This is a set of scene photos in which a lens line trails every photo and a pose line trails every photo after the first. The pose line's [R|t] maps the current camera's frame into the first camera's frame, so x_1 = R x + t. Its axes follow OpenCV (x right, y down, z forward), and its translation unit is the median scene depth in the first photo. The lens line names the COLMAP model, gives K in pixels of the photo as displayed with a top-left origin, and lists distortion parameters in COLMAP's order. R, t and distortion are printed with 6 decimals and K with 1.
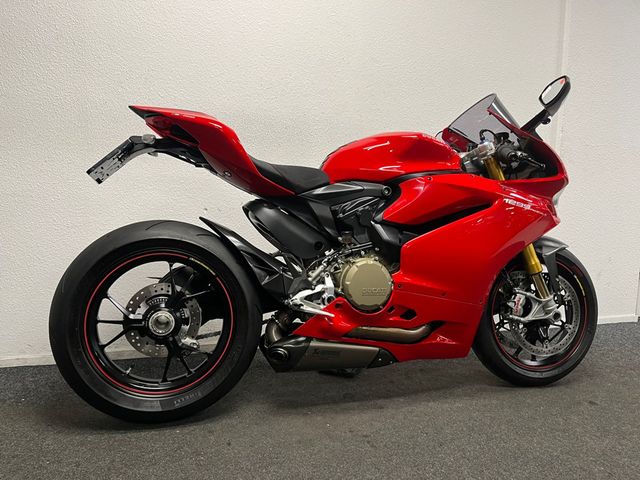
lens RADIAL K [[510.0, 0, 320.1], [0, 510.0, 240.3], [0, 0, 1]] dist [0.042718, -0.038391]
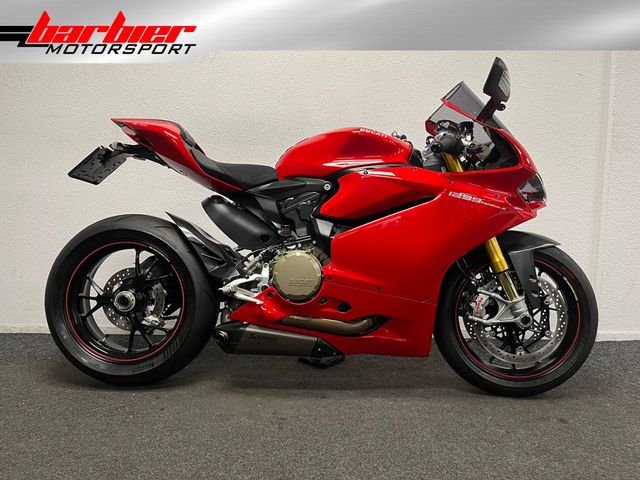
lens RADIAL K [[510.0, 0, 319.5], [0, 510.0, 240.0], [0, 0, 1]] dist [0.042718, -0.038391]
pose [[0.946312, 0.014237, -0.322942, 0.451189], [-0.015670, 0.999876, -0.001838, 0.014580], [0.322876, 0.006799, 0.946417, 0.025163]]
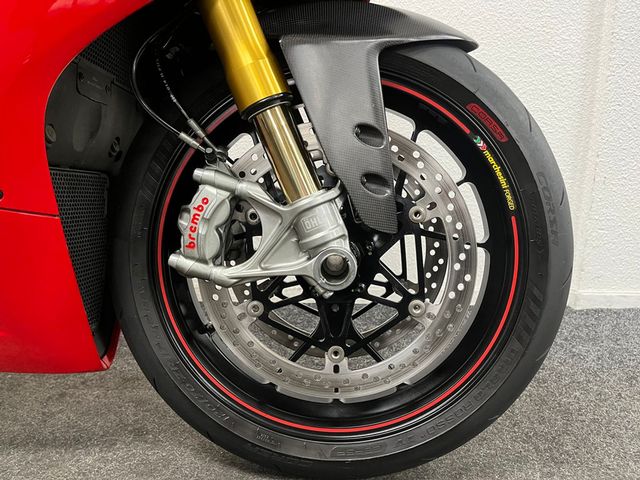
lens RADIAL K [[510.0, 0, 323.2], [0, 510.0, 238.1], [0, 0, 1]] dist [0.042718, -0.038391]
pose [[0.951392, 0.048687, -0.304110, 0.596253], [-0.021657, 0.995557, 0.091634, 0.118090], [0.307220, -0.080593, 0.948220, 0.820980]]
